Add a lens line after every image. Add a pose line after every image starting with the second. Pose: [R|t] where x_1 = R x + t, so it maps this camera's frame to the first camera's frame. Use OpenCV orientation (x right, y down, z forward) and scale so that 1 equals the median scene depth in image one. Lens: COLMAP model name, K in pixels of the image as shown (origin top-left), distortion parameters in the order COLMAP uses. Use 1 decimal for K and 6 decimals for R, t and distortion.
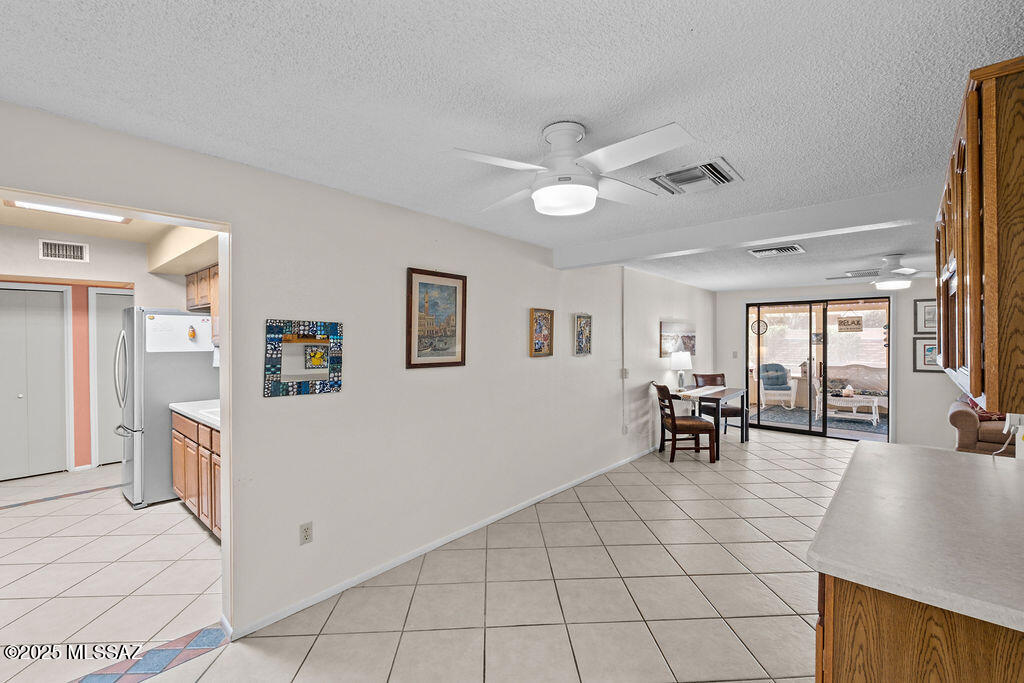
lens RADIAL K [[442.4, 0, 515.7], [0, 442.4, 337.8], [0, 0, 1]] dist [-0.003781, -0.002518]
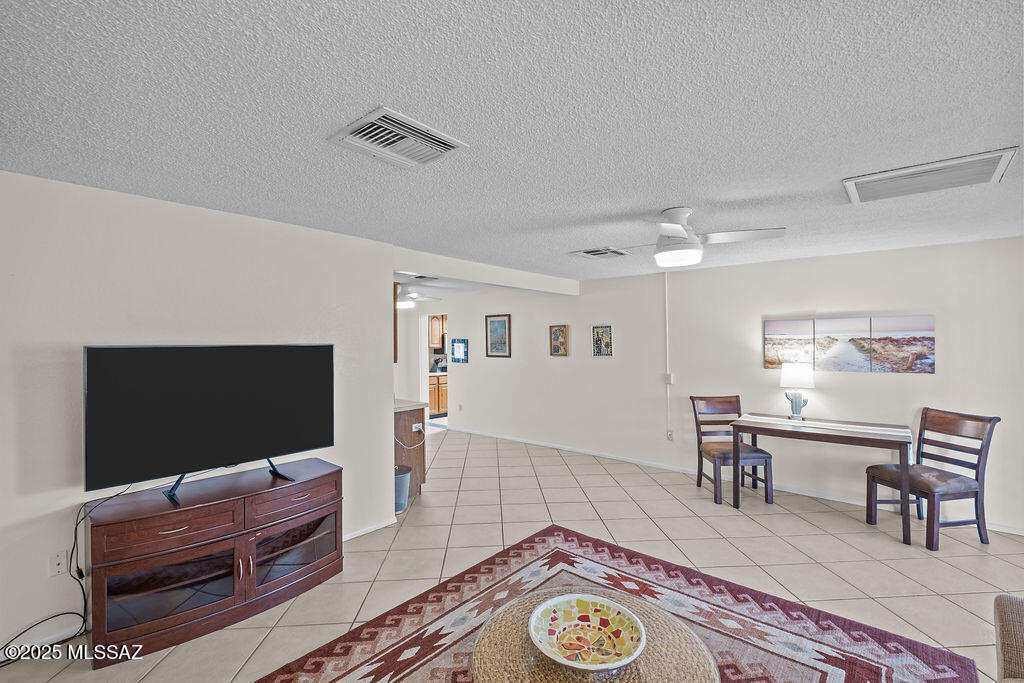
lens RADIAL K [[442.4, 0, 513.2], [0, 442.4, 338.3], [0, 0, 1]] dist [-0.003781, -0.002518]
pose [[0.003103, -0.009032, -0.999954, 1.104110], [0.010488, 0.999905, -0.008999, -0.004535], [0.999940, -0.010459, 0.003198, 0.575803]]
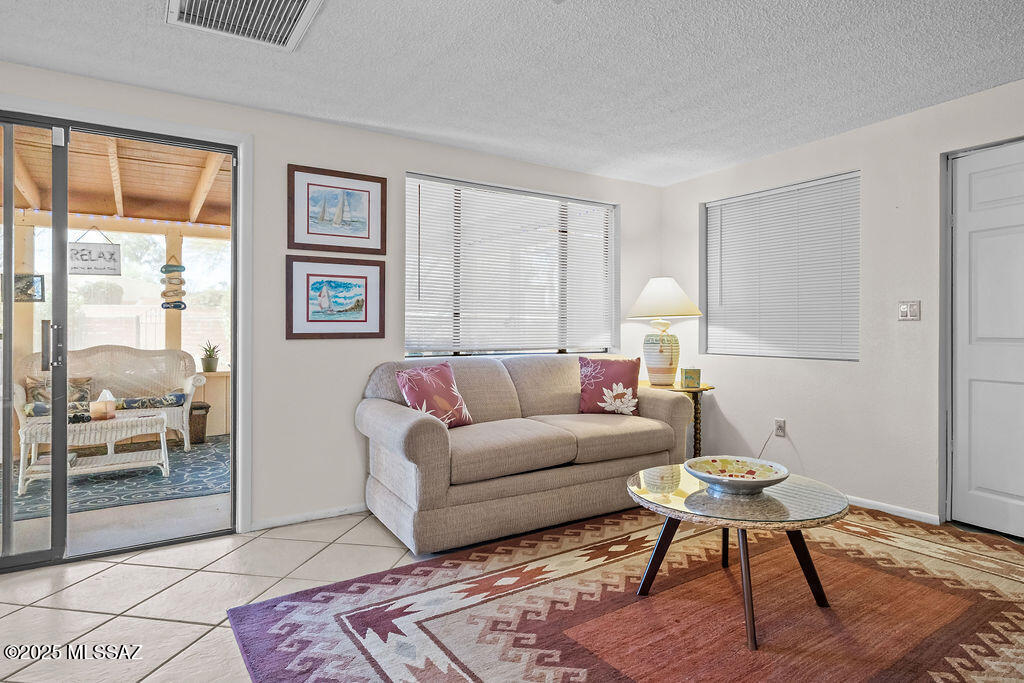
lens RADIAL K [[581.5, 0, 515.9], [0, 581.5, 328.9], [0, 0, 1]] dist [-0.007688, 0.003819]
pose [[0.242137, 0.002669, 0.970238, 0.432248], [0.000430, 0.999996, -0.002858, 0.069770], [-0.970242, 0.001109, 0.242135, 0.666139]]
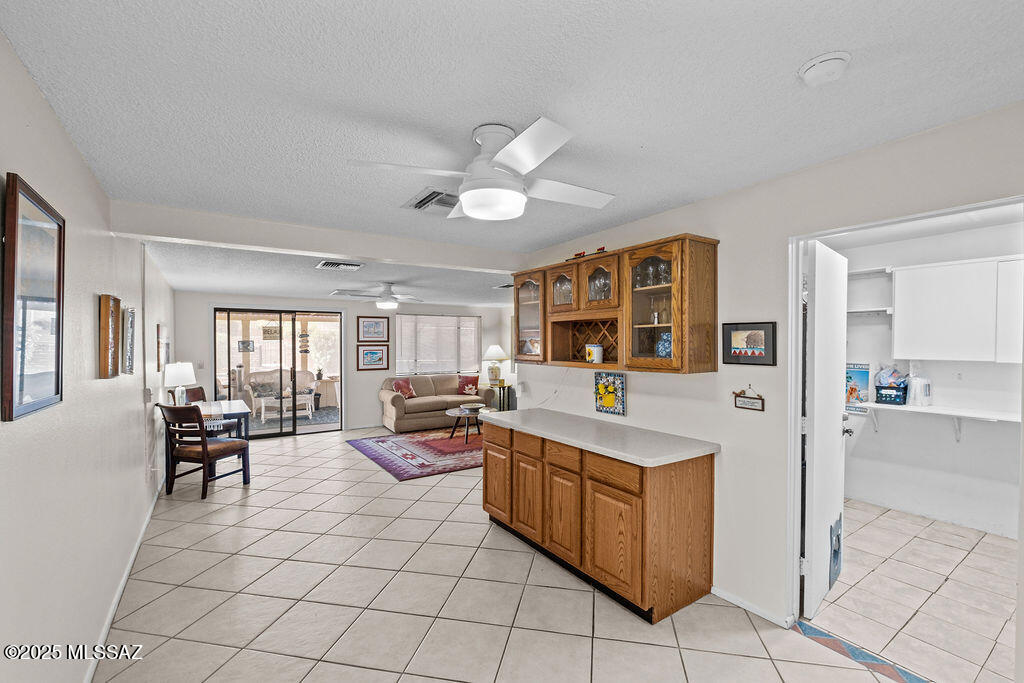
lens RADIAL K [[442.4, 0, 517.5], [0, 442.4, 348.7], [0, 0, 1]] dist [-0.003781, -0.002518]
pose [[0.237271, -0.011014, 0.971381, -0.265961], [0.002231, 0.999939, 0.010792, -0.001945], [-0.971441, -0.000393, 0.237282, 0.223604]]
